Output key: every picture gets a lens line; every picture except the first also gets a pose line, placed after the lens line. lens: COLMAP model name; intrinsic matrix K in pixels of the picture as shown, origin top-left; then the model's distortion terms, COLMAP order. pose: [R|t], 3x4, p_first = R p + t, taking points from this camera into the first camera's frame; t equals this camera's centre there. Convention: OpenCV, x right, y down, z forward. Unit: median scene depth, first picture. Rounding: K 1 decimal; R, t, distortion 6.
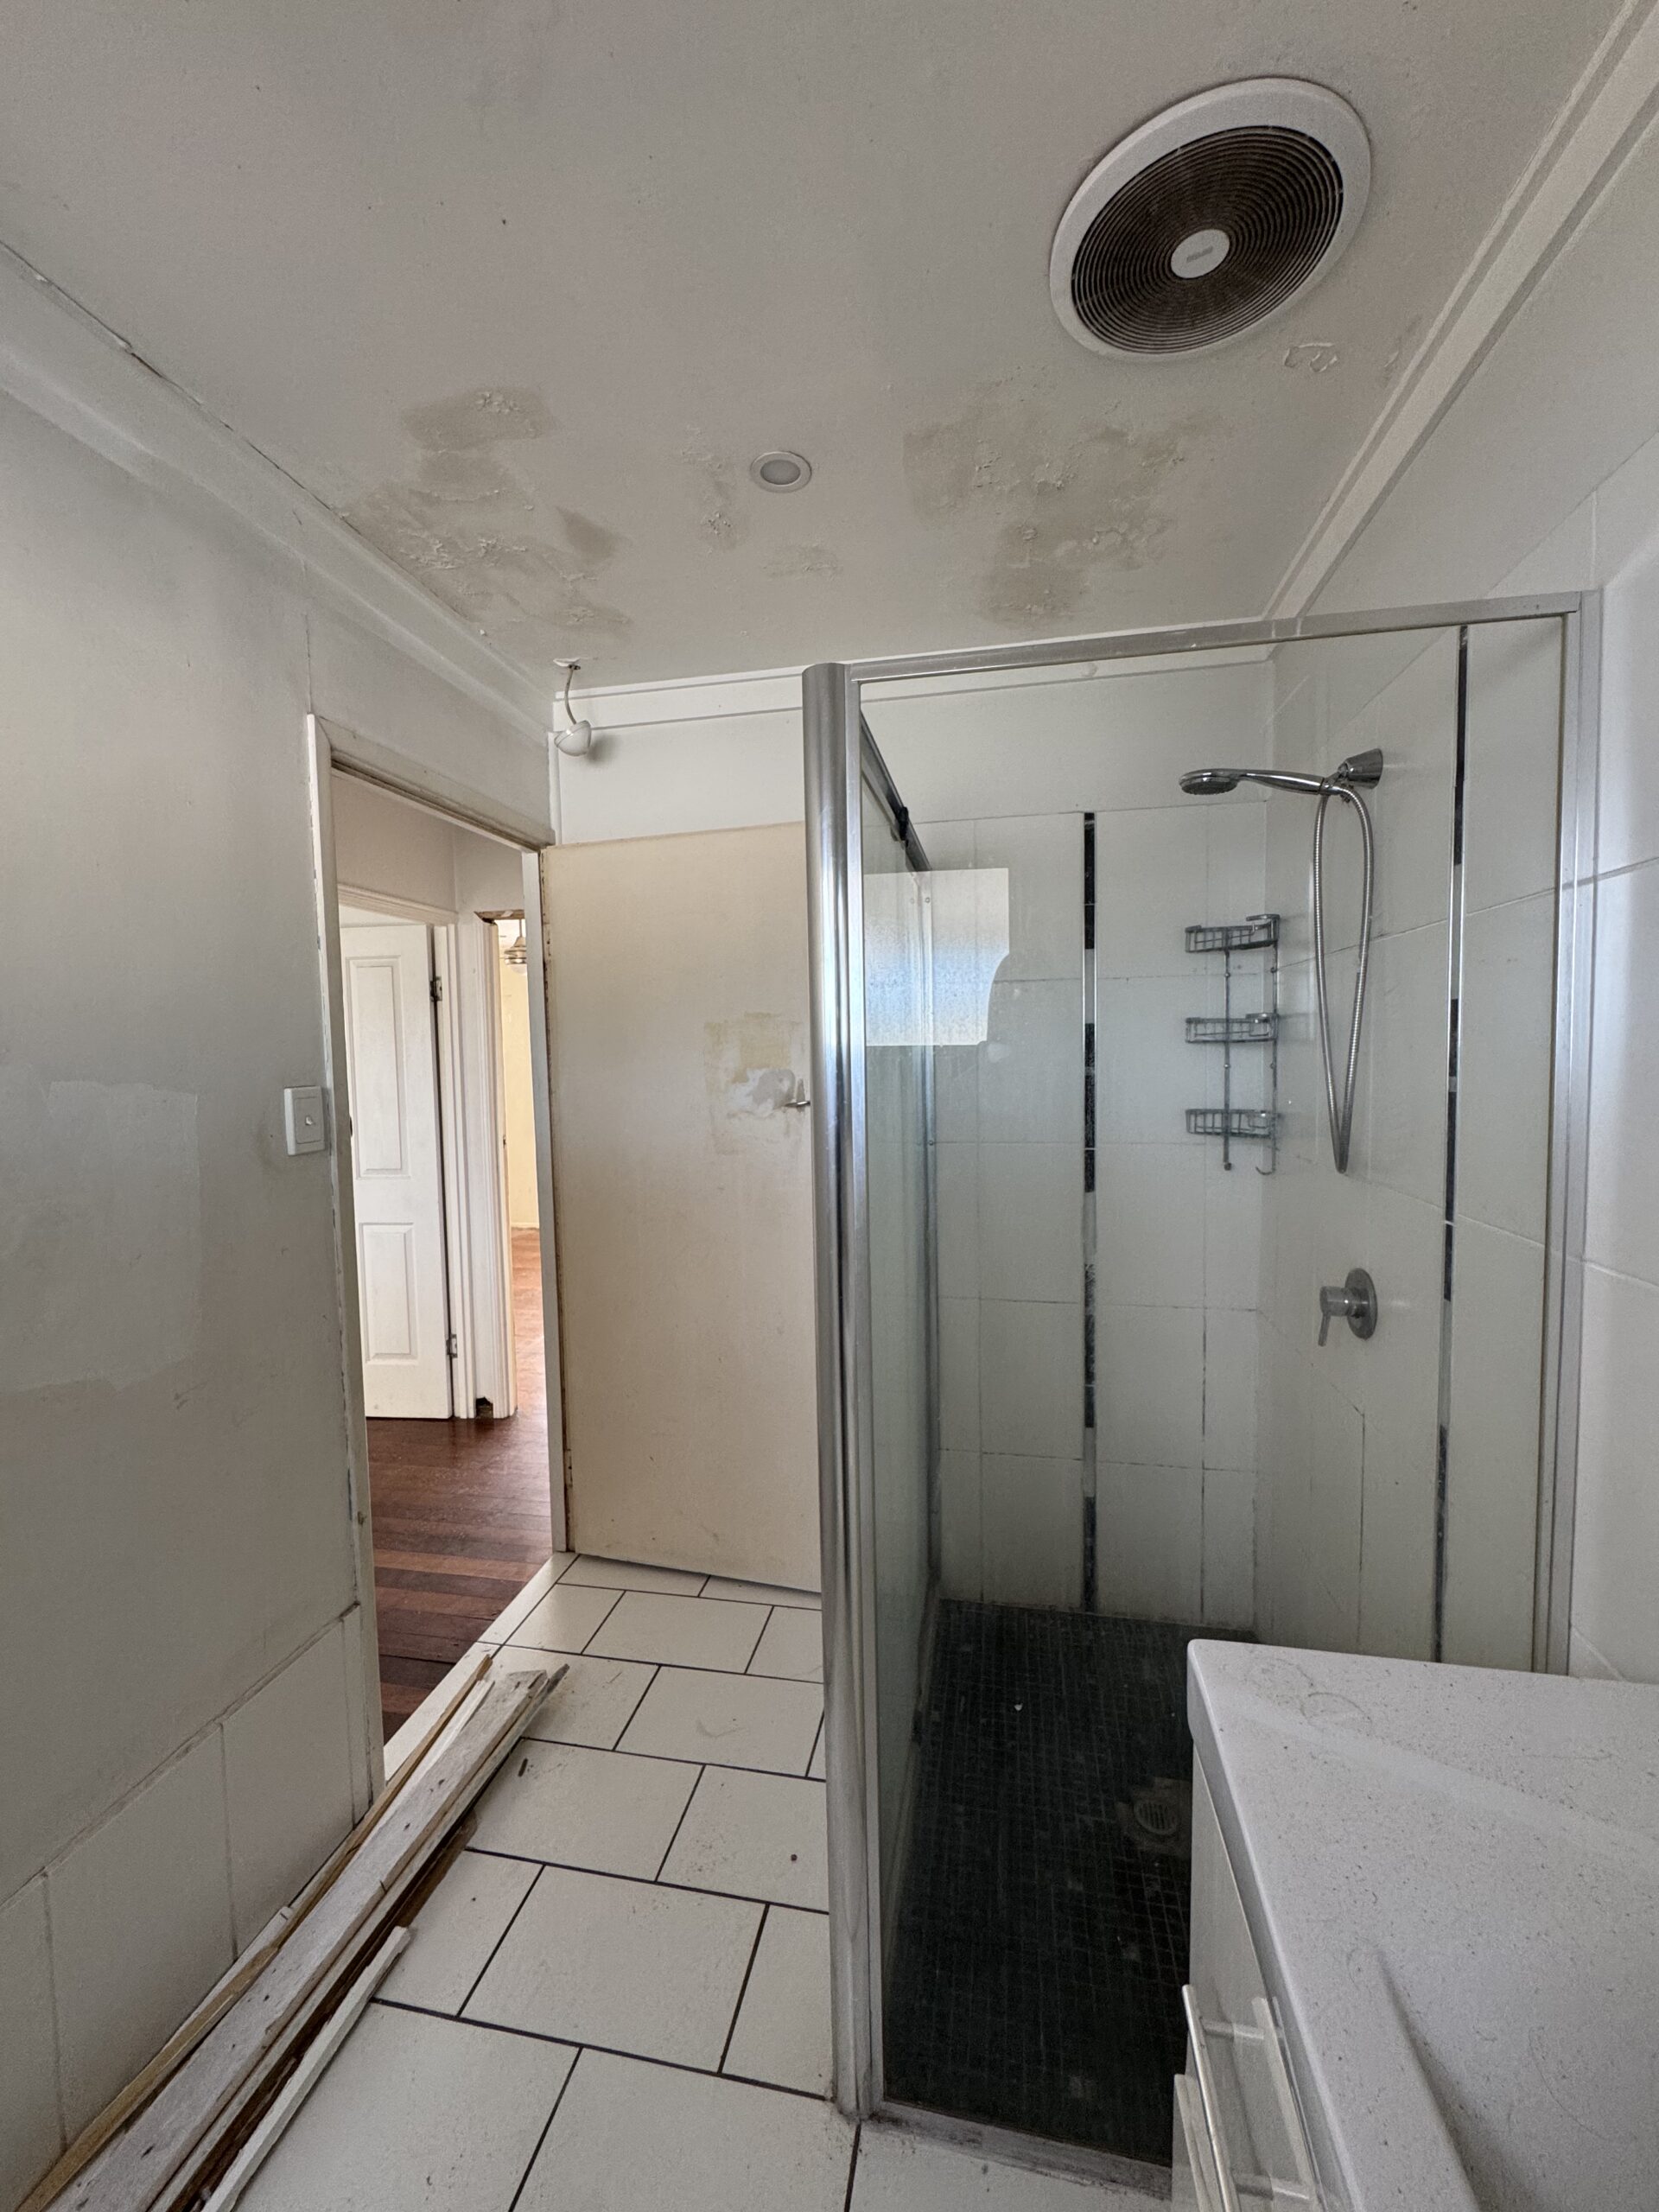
lens RADIAL K [[886.9, 0, 829.5], [0, 886.9, 1106.0], [0, 0, 1]] dist [-0.000255, 0.000063]
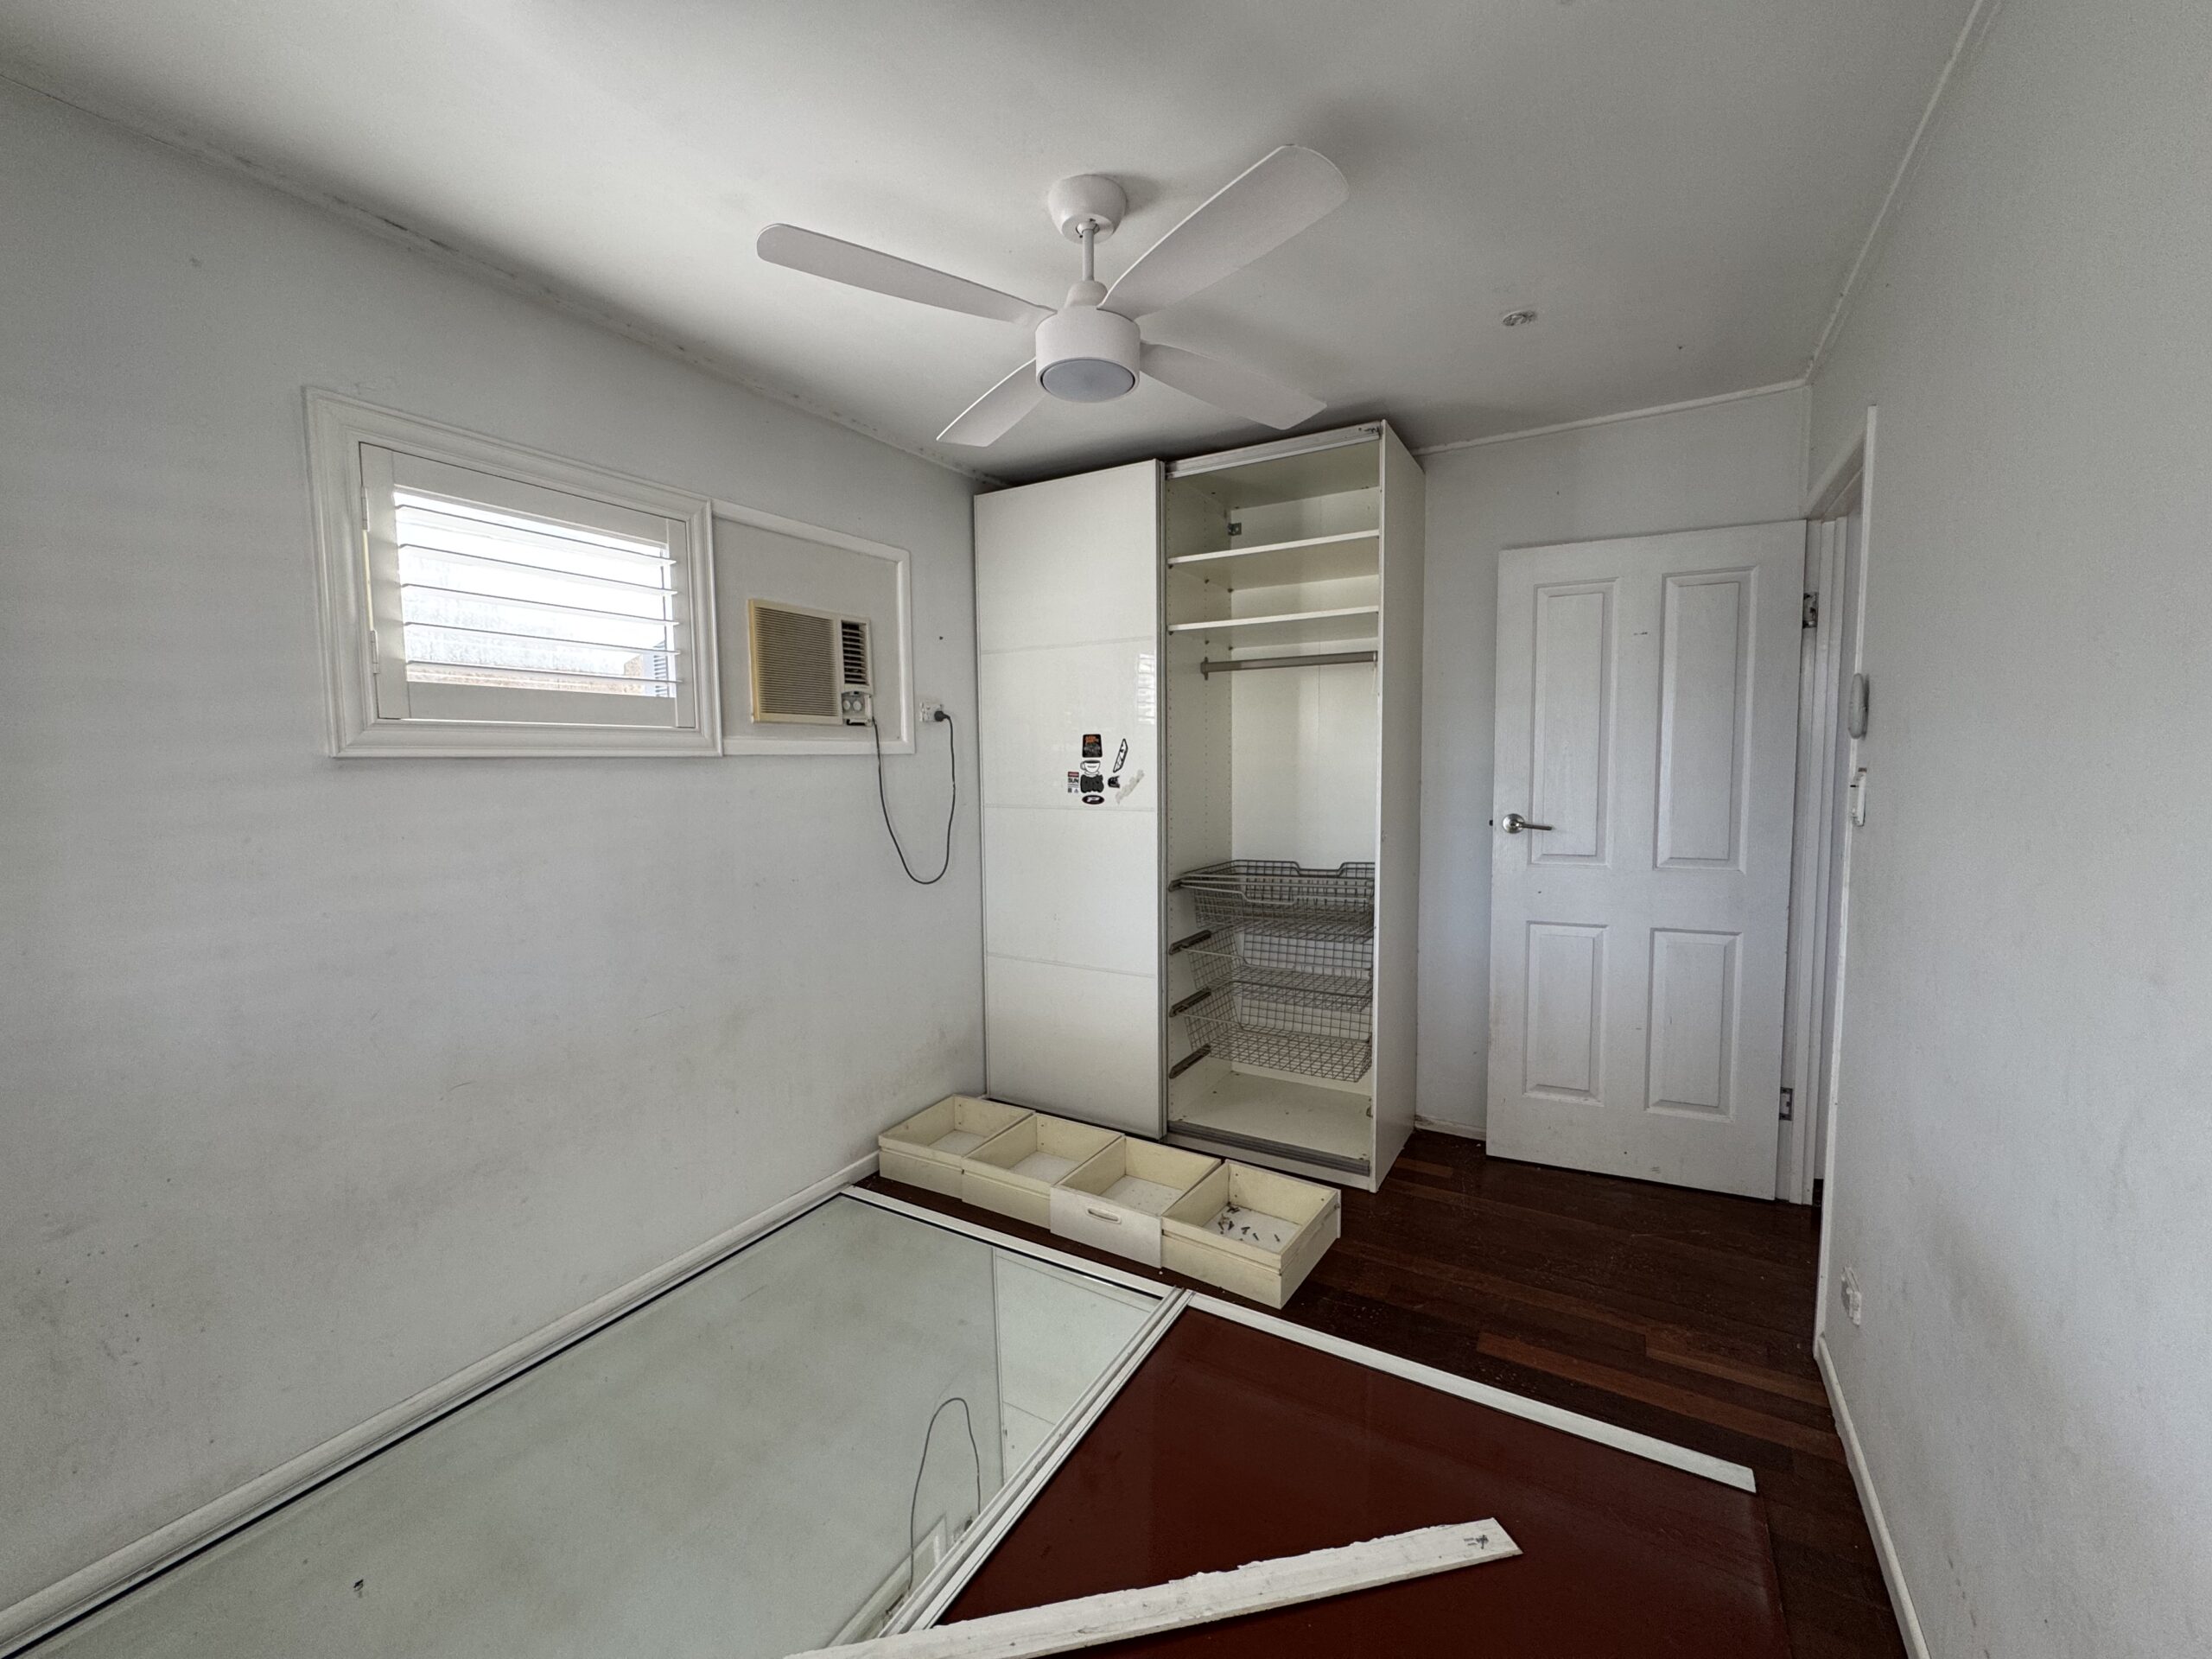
lens RADIAL K [[886.9, 0, 1106.0], [0, 886.9, 829.5], [0, 0, 1]] dist [-0.000255, 0.000063]
pose [[0.944918, 0.038305, -0.325058, -0.741728], [-0.029580, 0.999058, 0.031744, 0.038691], [0.325968, -0.020380, 0.945161, 0.134076]]
